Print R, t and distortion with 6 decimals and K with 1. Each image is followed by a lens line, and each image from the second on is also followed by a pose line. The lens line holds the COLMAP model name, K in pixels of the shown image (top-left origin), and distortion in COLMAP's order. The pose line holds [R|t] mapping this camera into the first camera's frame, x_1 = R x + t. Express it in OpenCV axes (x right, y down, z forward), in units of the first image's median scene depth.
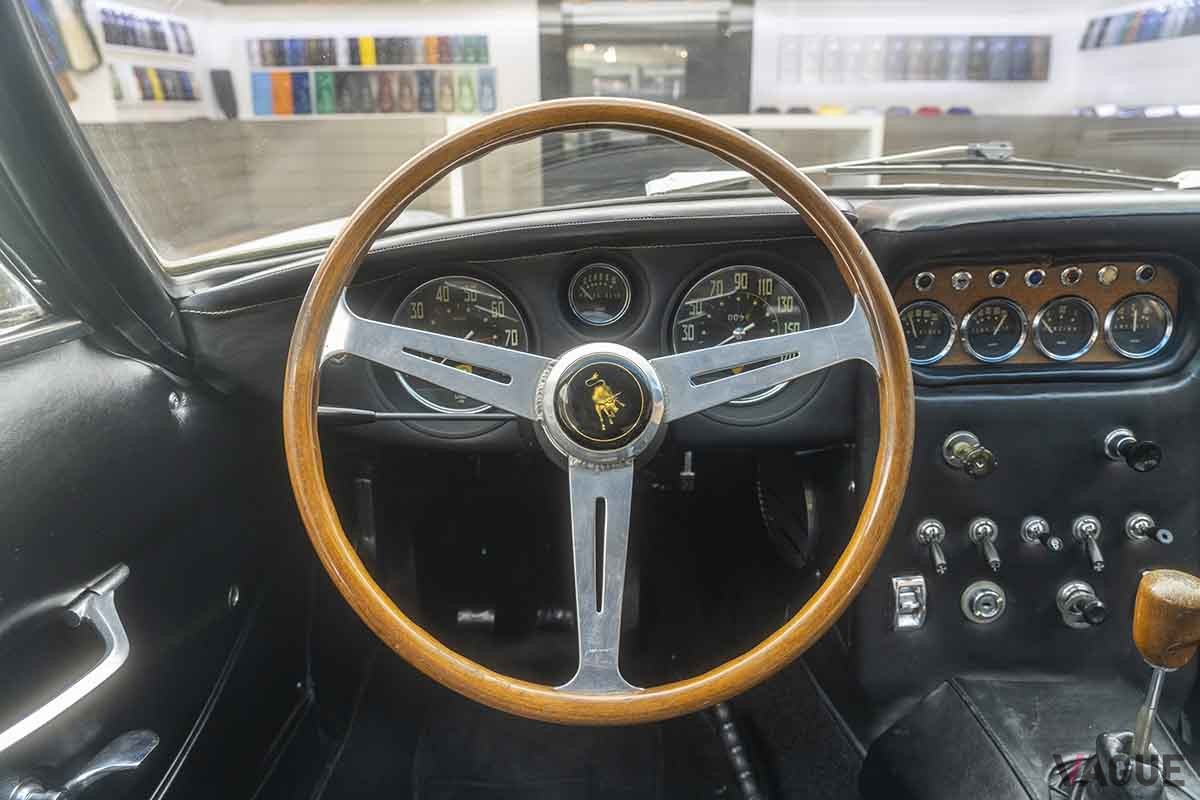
lens RADIAL K [[864.4, 0, 600.0], [0, 864.4, 400.0], [0, 0, 1]] dist [-0.030291, 0.001916]
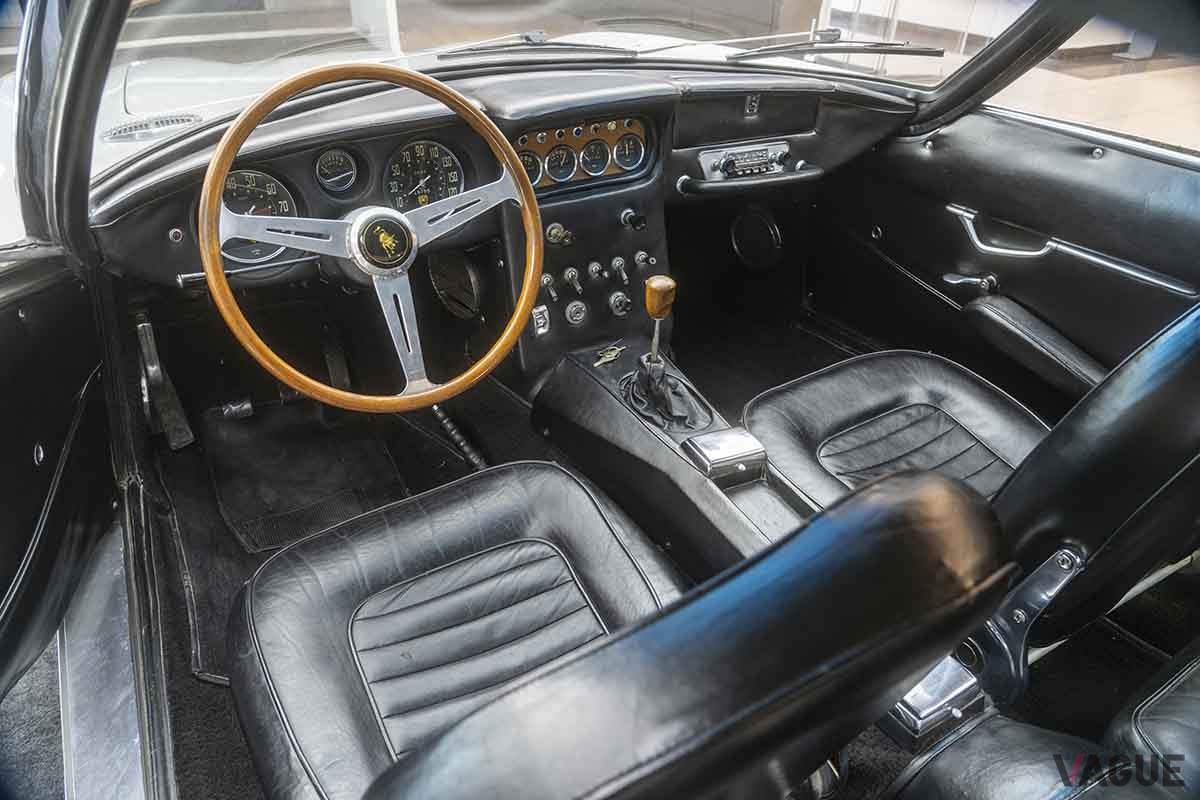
lens RADIAL K [[796.5, 0, 600.0], [0, 796.5, 400.0], [0, 0, 1]] dist [-0.017059, -0.000079]
pose [[0.853272, -0.254889, 0.454926, -0.346245], [0.126010, 0.947330, 0.294428, -0.089042], [-0.506012, -0.193902, 0.840449, -0.525237]]
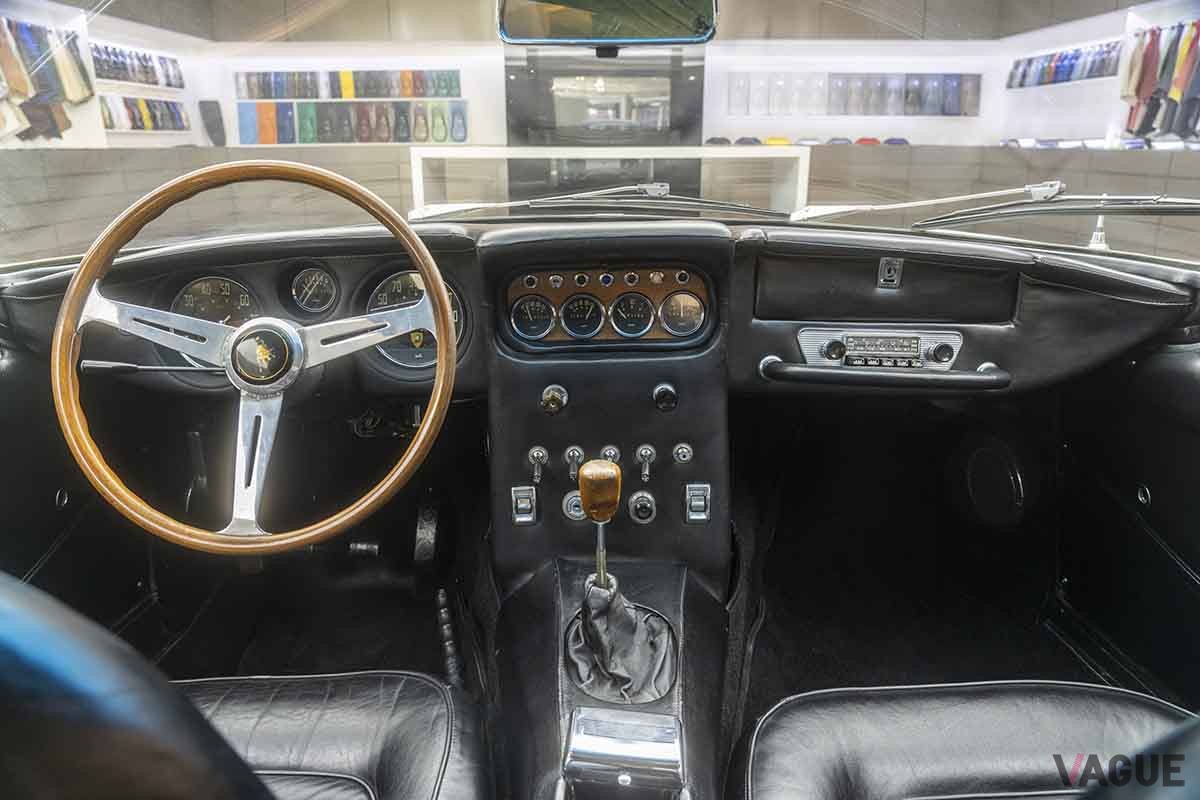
lens RADIAL K [[836.7, 0, 600.0], [0, 836.7, 400.0], [0, 0, 1]] dist [-0.031575, 0.000737]
pose [[0.999965, 0.005980, 0.005869, 0.464400], [-0.005868, 0.999803, -0.018944, 0.083460], [-0.005982, 0.018909, 0.999803, -0.390549]]
